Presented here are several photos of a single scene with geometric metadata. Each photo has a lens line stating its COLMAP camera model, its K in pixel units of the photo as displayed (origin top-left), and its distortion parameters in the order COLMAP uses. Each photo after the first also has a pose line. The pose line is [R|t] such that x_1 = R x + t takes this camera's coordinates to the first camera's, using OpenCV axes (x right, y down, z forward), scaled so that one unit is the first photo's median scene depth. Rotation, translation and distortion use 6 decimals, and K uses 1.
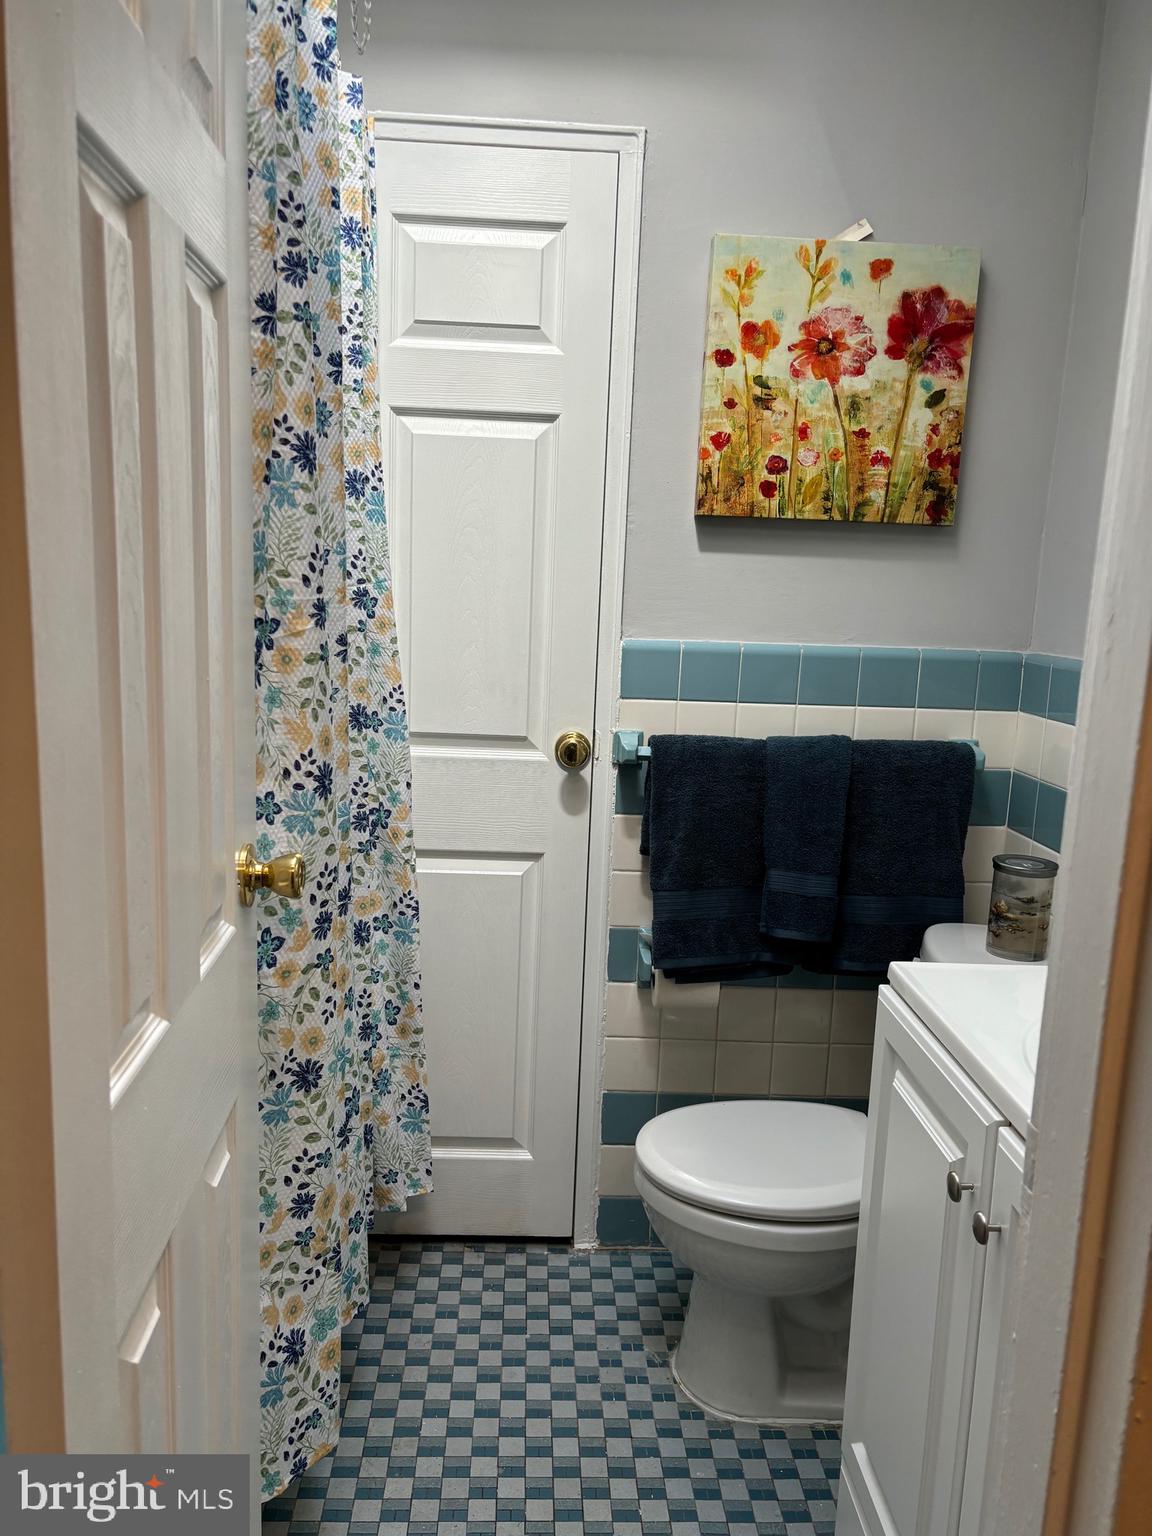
lens RADIAL K [[1162.5, 0, 569.1], [0, 1162.5, 773.5], [0, 0, 1]] dist [0.054821, -0.048865]
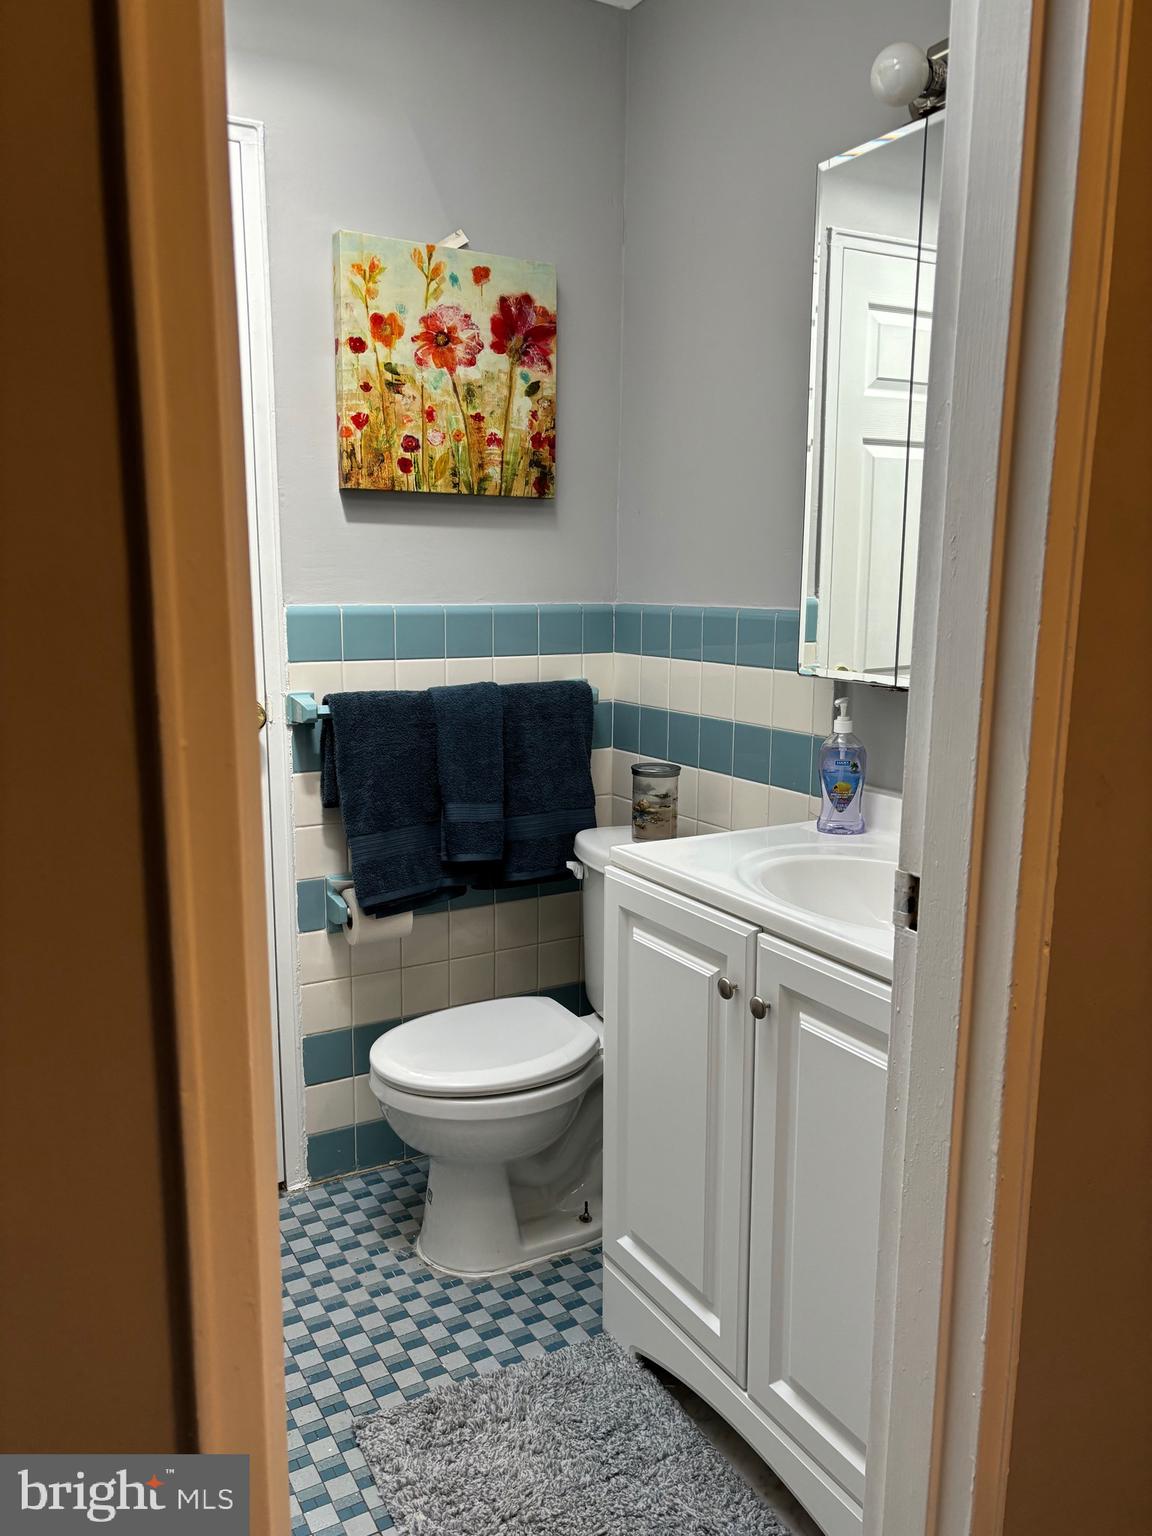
lens RADIAL K [[1162.5, 0, 583.8], [0, 1162.5, 765.9], [0, 0, 1]] dist [0.054821, -0.048865]
pose [[0.888625, -0.112781, 0.444552, -0.206864], [0.106608, 0.993538, 0.038955, 0.015868], [-0.446072, 0.012777, 0.894906, -0.068933]]
